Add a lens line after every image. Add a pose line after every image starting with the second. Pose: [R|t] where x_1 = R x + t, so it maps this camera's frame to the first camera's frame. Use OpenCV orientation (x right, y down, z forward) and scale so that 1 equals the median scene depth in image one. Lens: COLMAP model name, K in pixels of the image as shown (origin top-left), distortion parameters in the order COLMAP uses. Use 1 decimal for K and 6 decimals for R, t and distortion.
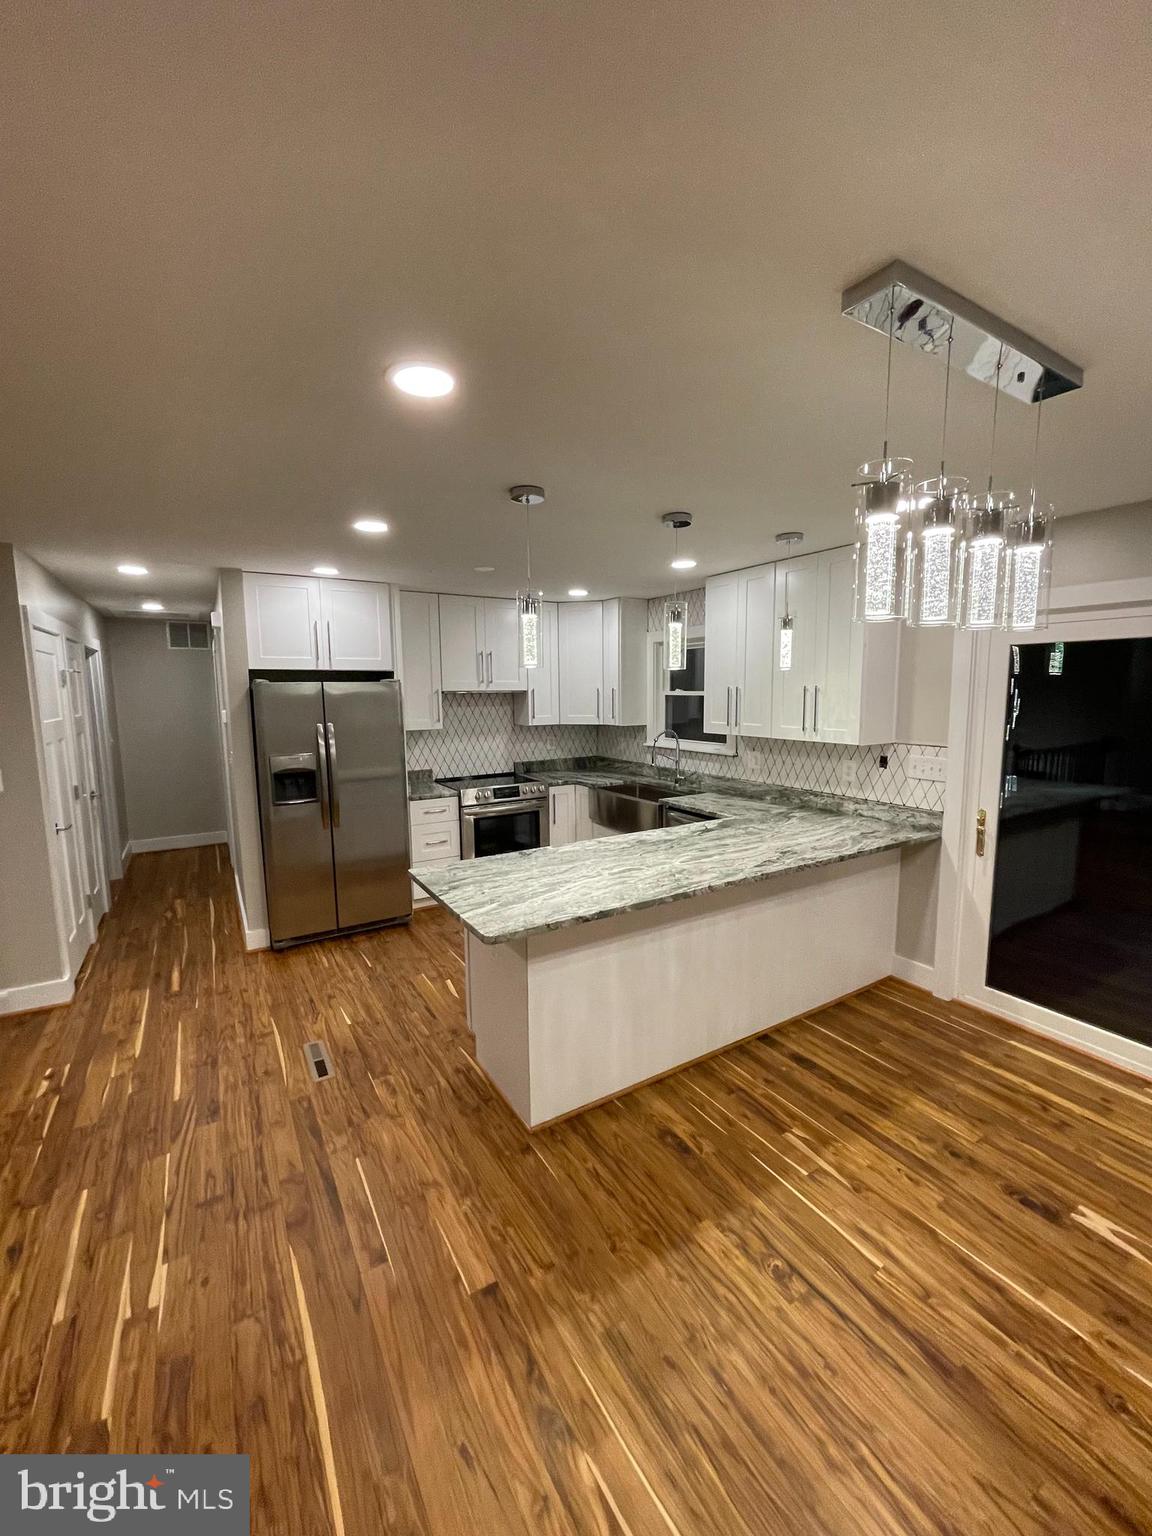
lens RADIAL K [[620.7, 0, 582.9], [0, 620.7, 769.6], [0, 0, 1]] dist [-0.002066, -0.000013]
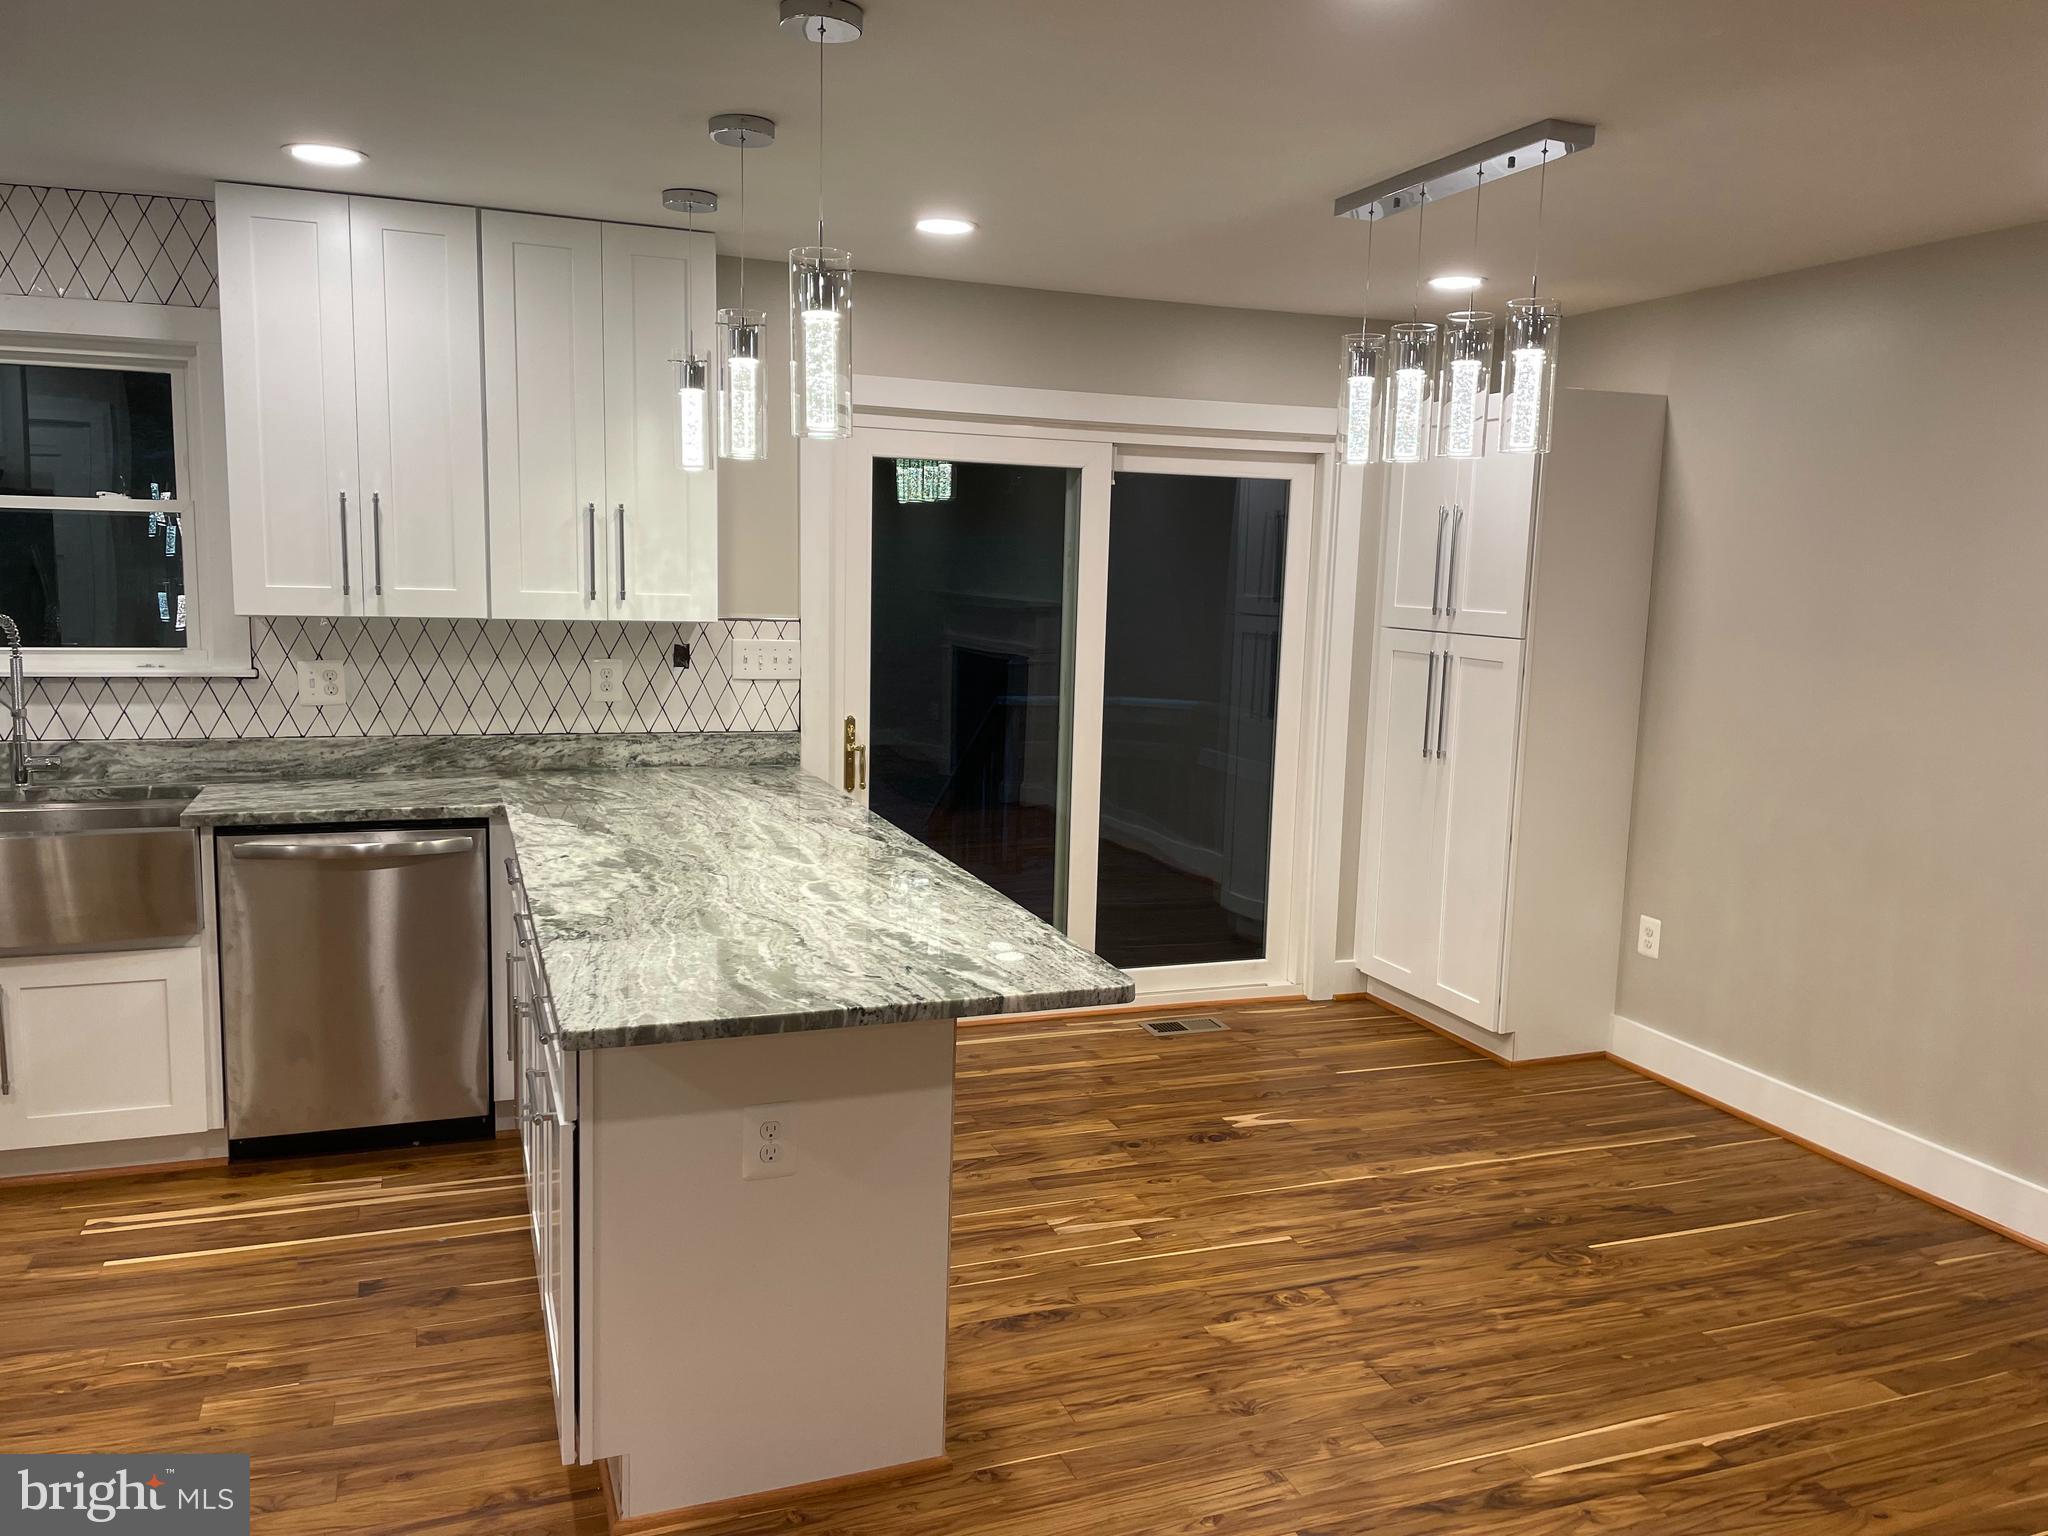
lens RADIAL K [[1540.3, 0, 1040.1], [0, 1540.3, 766.1], [0, 0, 1]] dist [0.089742, -0.111394]
pose [[0.183121, -0.118329, 0.975943, -0.825349], [0.095454, 0.990179, 0.102145, -0.027407], [-0.978445, 0.074453, 0.192618, 0.488357]]
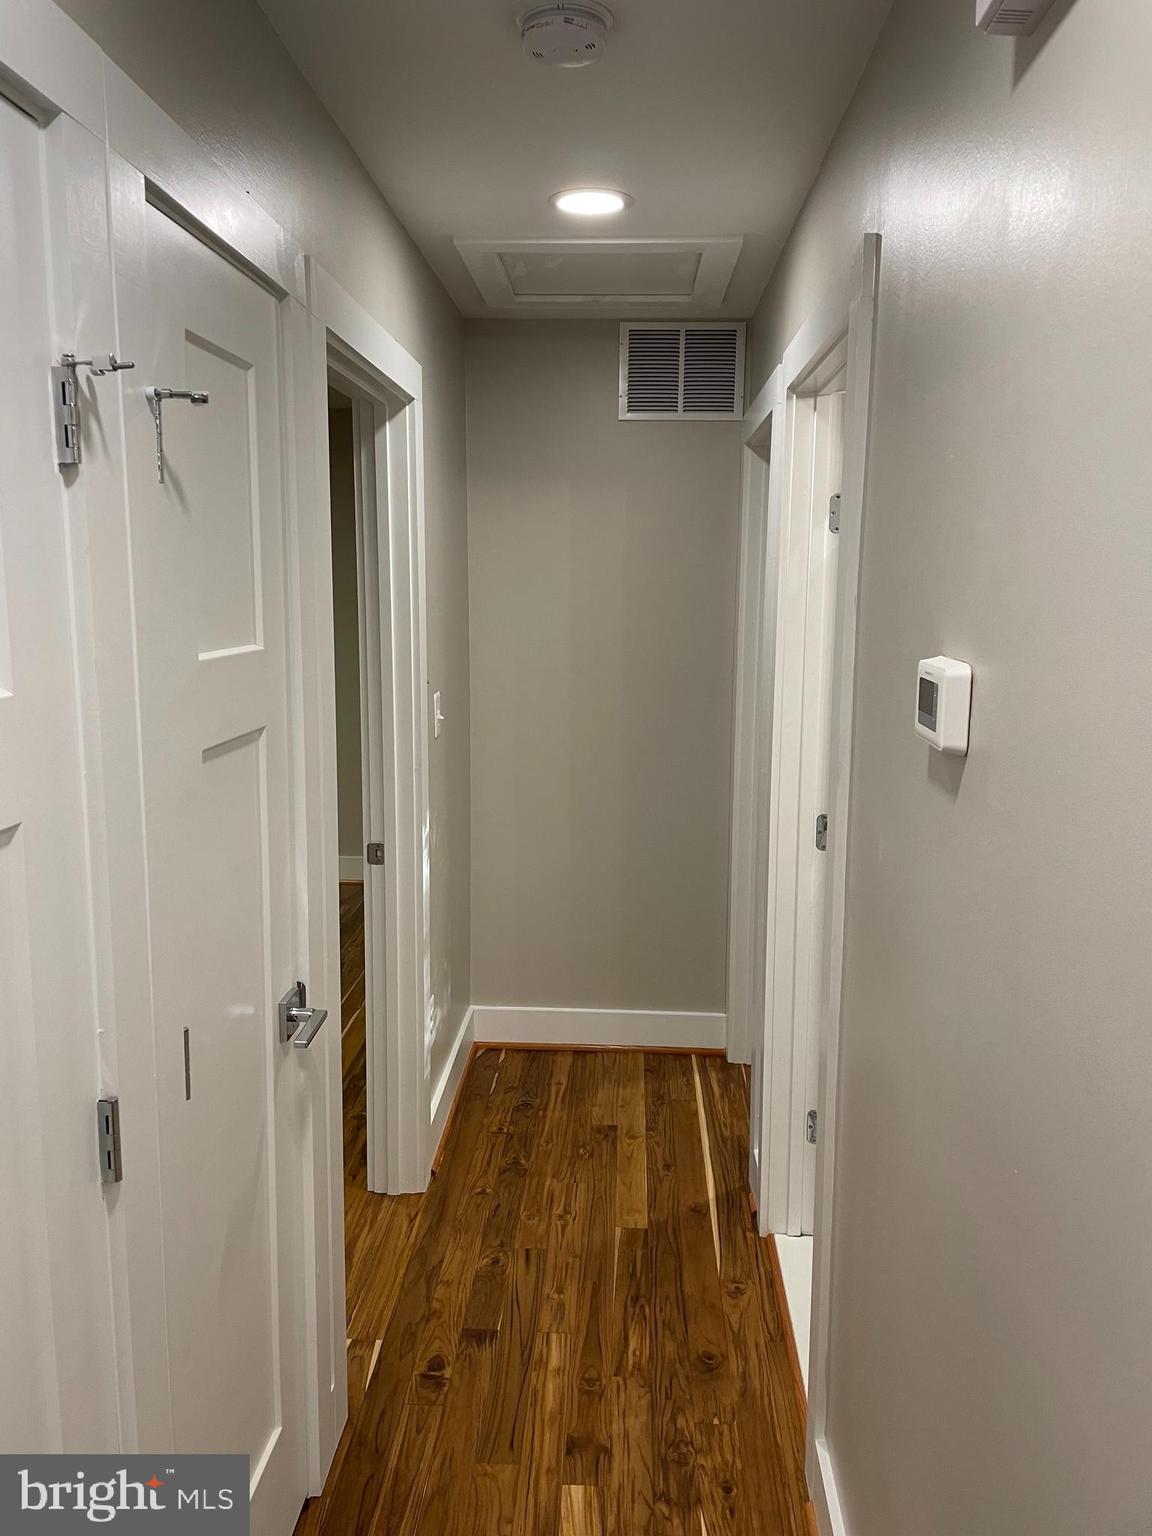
lens RADIAL K [[1155.2, 0, 571.4], [0, 1155.2, 762.6], [0, 0, 1]] dist [0.089742, -0.111394]
pose [[0.823627, 0.104453, -0.557429, -0.691056], [-0.084968, 0.994526, 0.060814, -0.113117], [0.560730, -0.002724, 0.827994, 1.007649]]
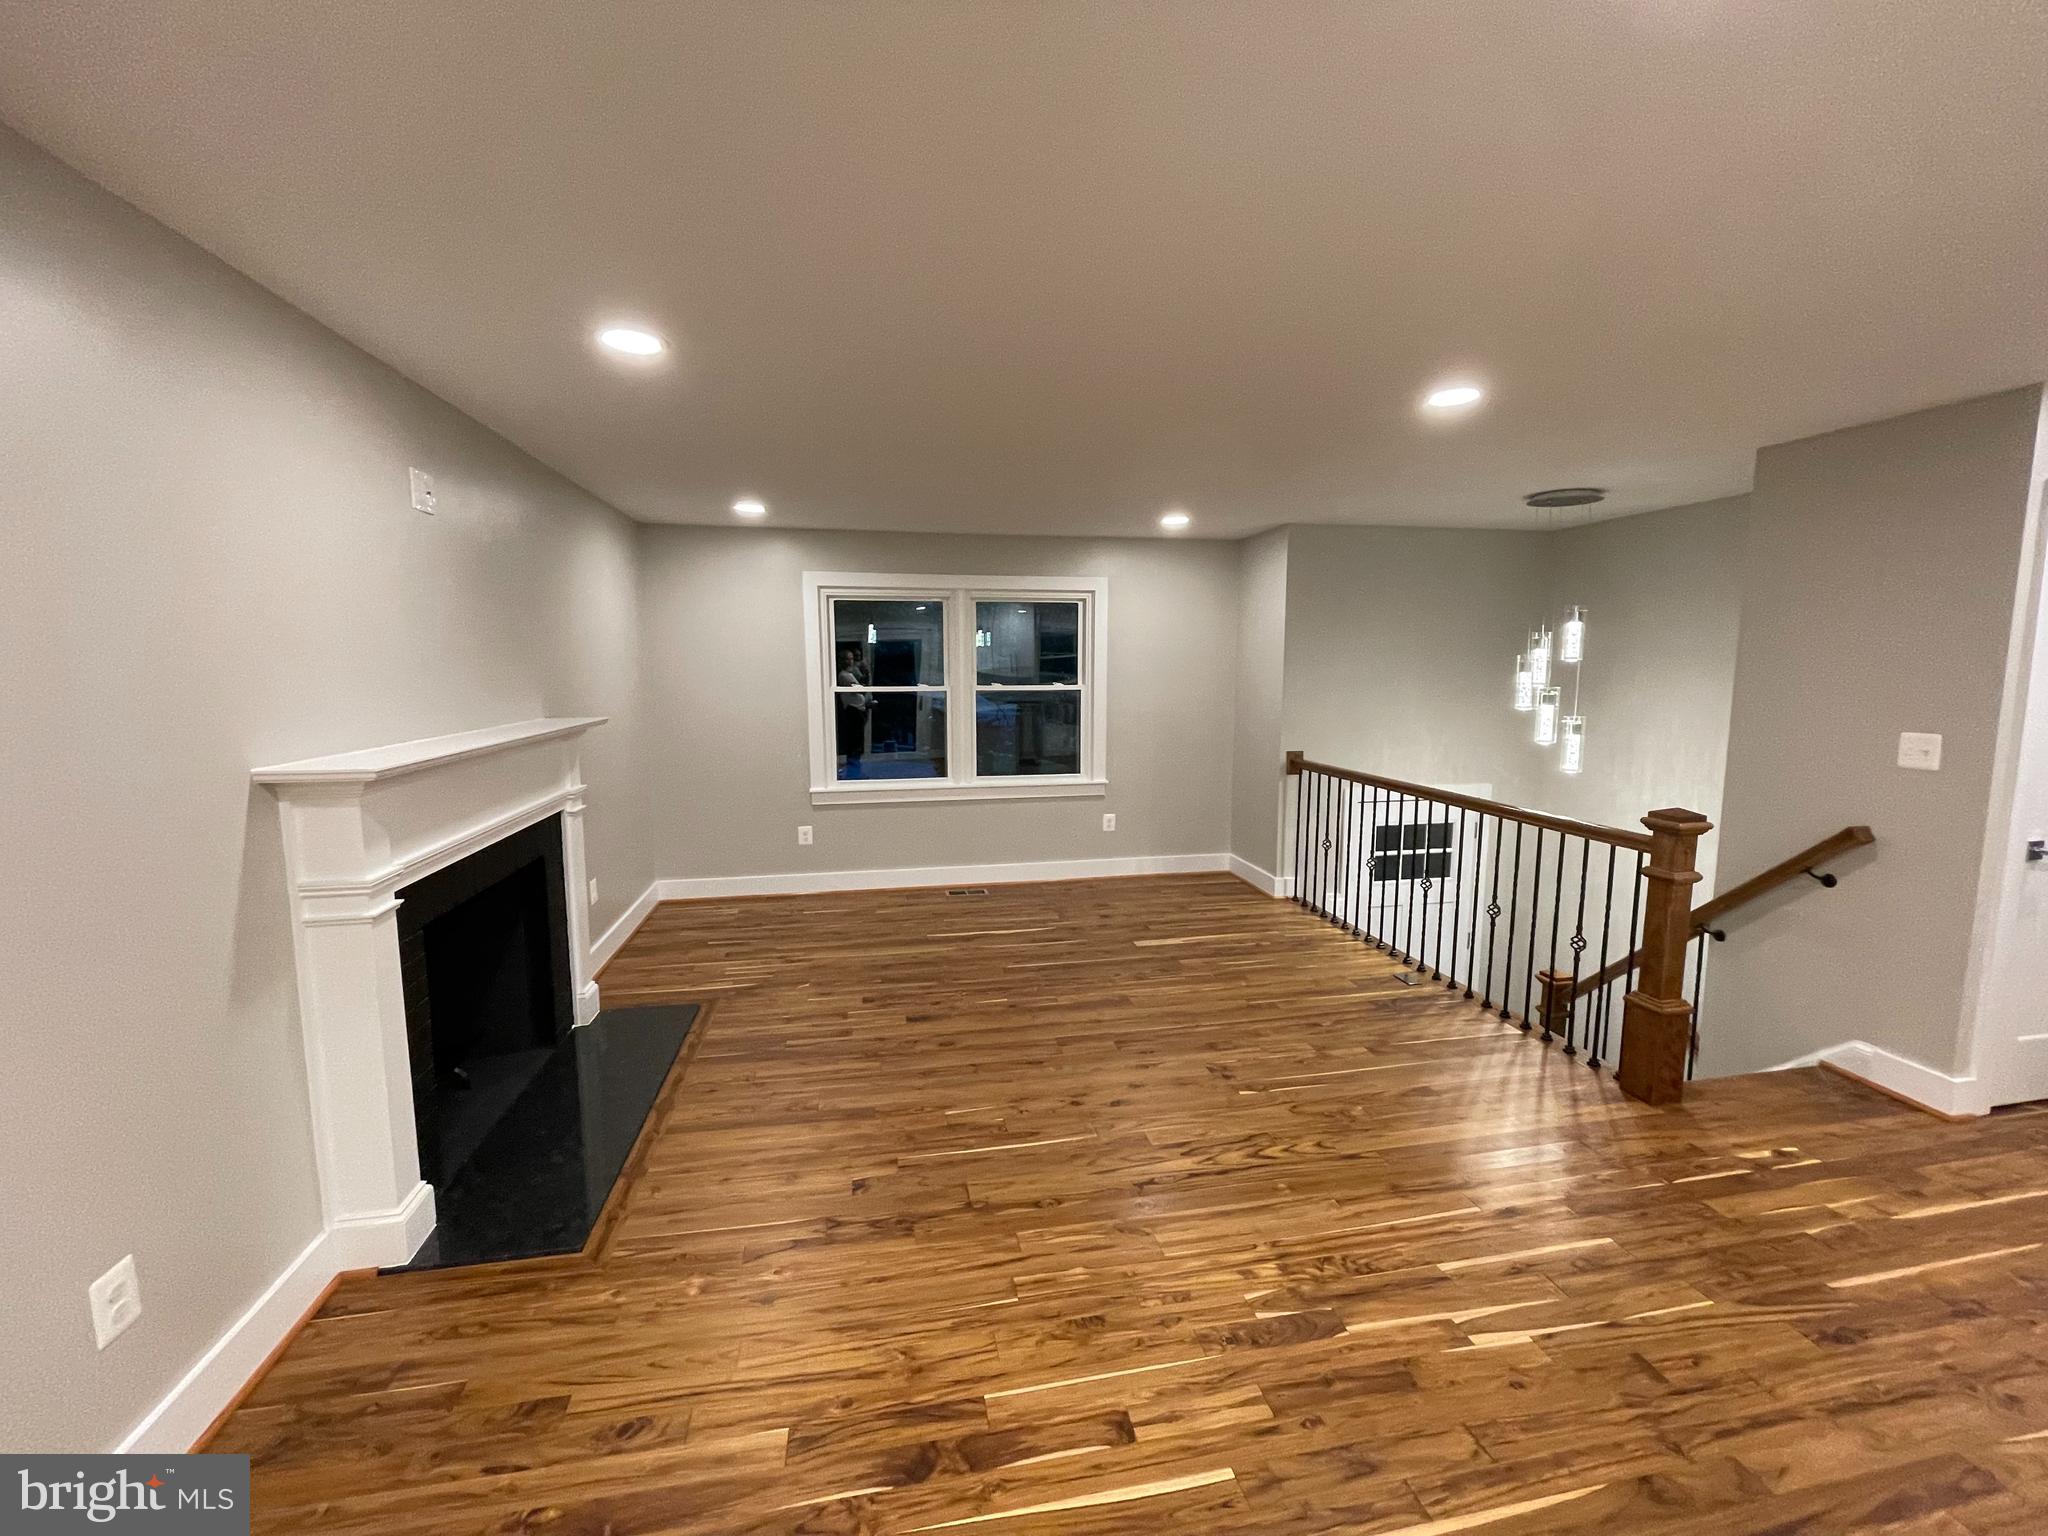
lens RADIAL K [[827.7, 0, 1023.0], [0, 827.7, 752.0], [0, 0, 1]] dist [-0.002066, -0.000013]
pose [[-0.351682, 0.108046, -0.929863, 0.250406], [-0.114550, 0.980885, 0.157298, -0.012410], [0.929085, 0.161834, -0.332583, 0.354561]]
